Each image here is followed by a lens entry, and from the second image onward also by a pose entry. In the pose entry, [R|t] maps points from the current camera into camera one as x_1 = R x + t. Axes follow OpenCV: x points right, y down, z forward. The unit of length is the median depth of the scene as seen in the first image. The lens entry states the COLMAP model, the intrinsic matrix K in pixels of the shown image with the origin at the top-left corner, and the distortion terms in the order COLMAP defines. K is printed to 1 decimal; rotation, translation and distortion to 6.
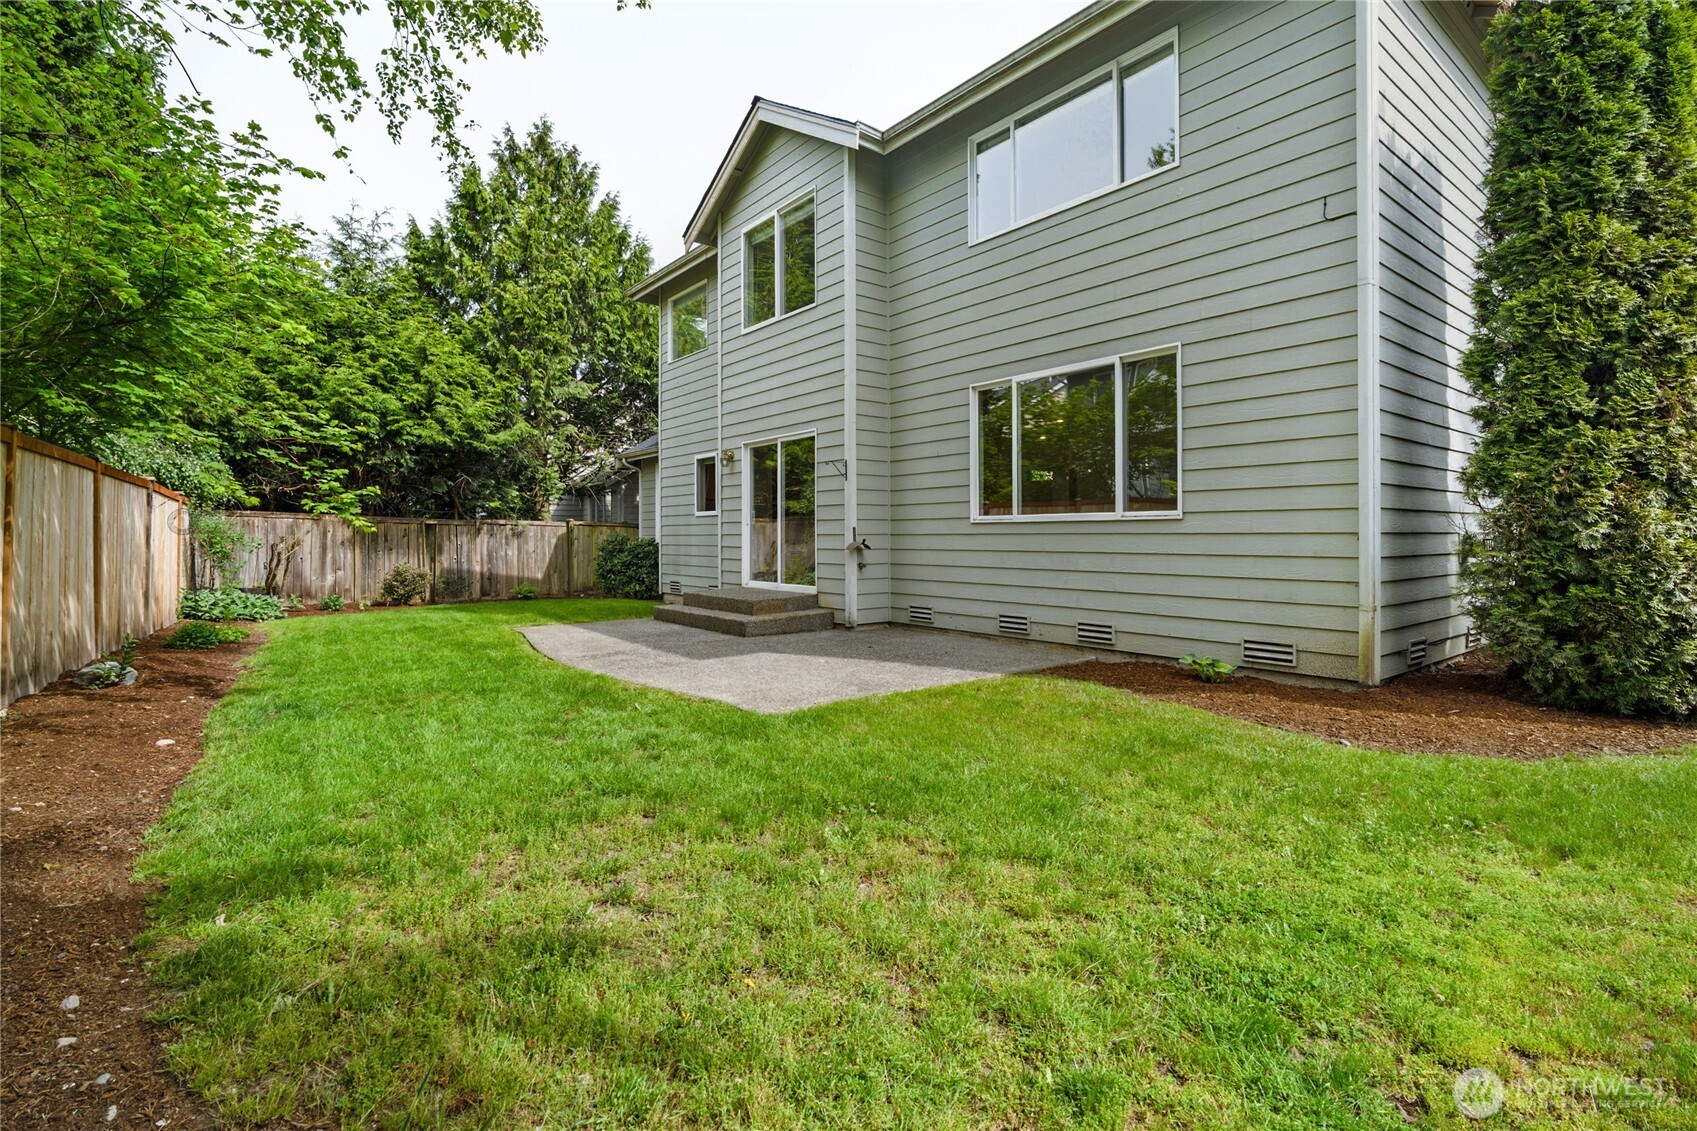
lens RADIAL K [[774.3, 0, 845.7], [0, 774.3, 551.8], [0, 0, 1]] dist [-0.000959, -0.000099]
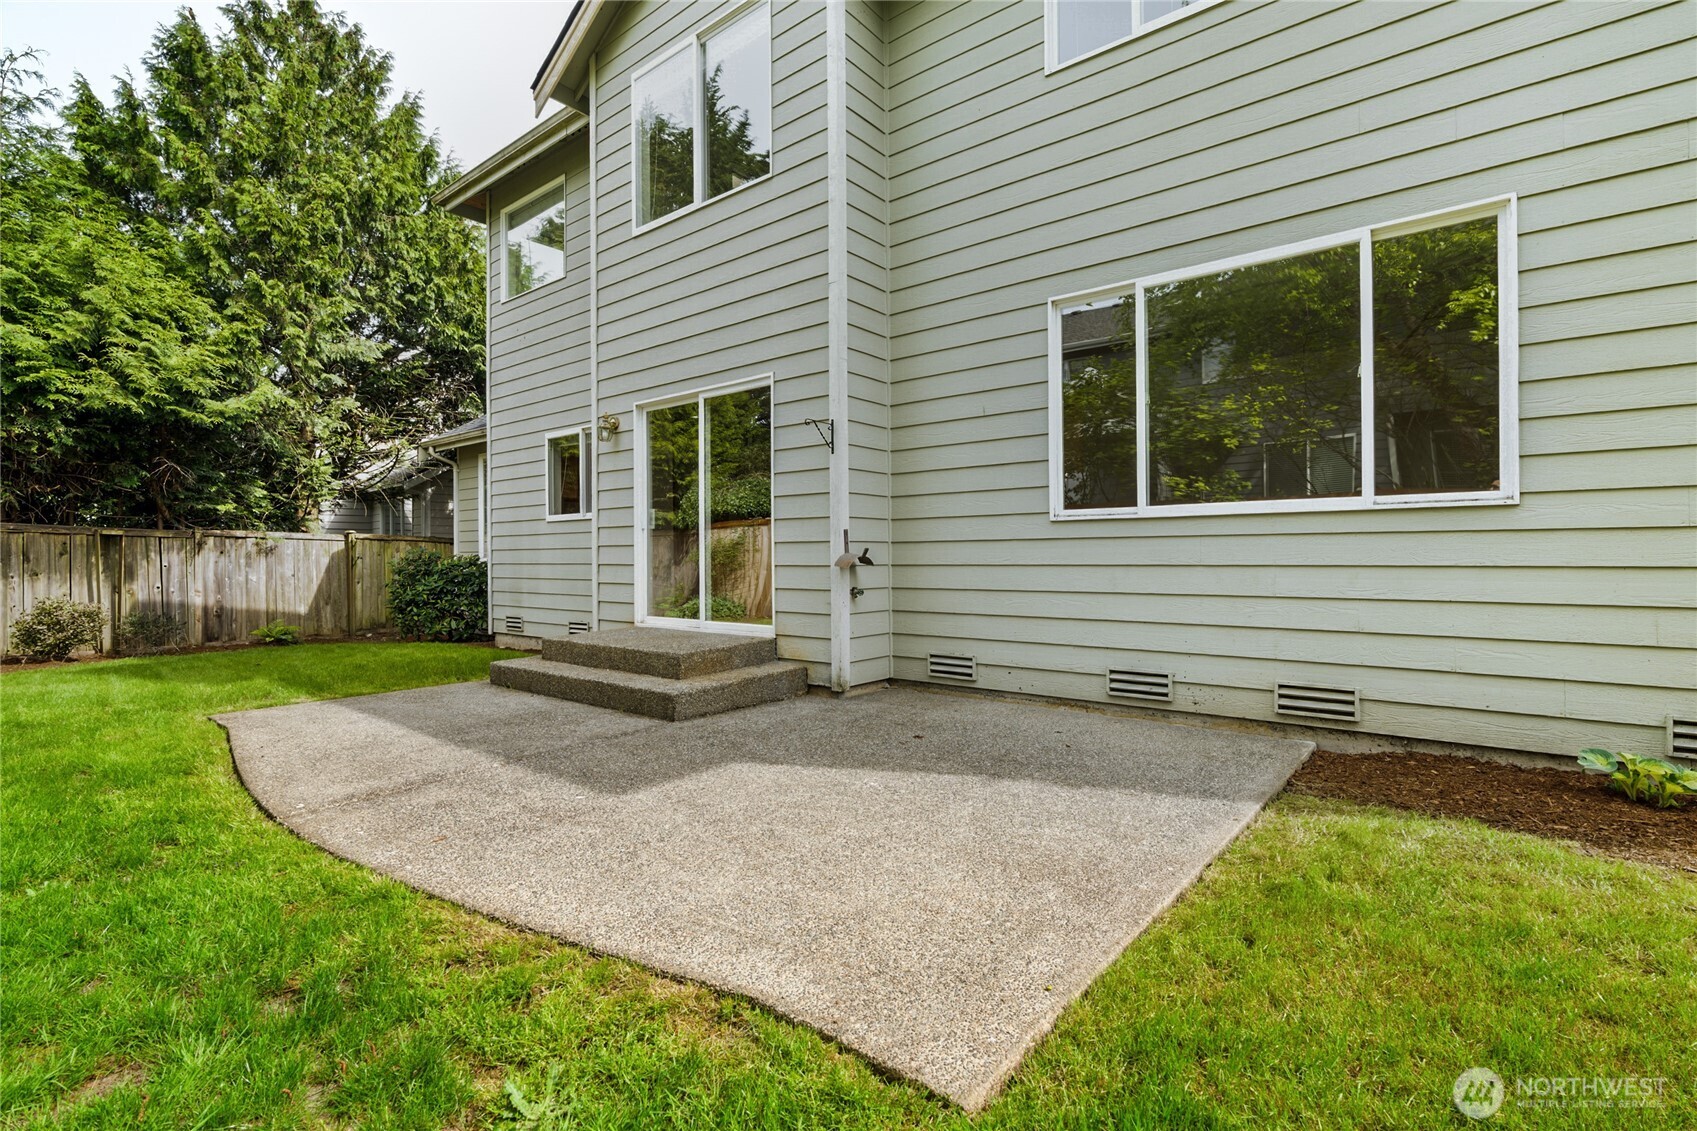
lens RADIAL K [[774.3, 0, 852.3], [0, 774.3, 564.5], [0, 0, 1]] dist [-0.000959, -0.000099]
pose [[0.975211, -0.006489, 0.221180, -0.071266], [0.008863, 0.999913, -0.009746, 0.001191], [-0.221097, 0.011464, 0.975184, 0.234223]]
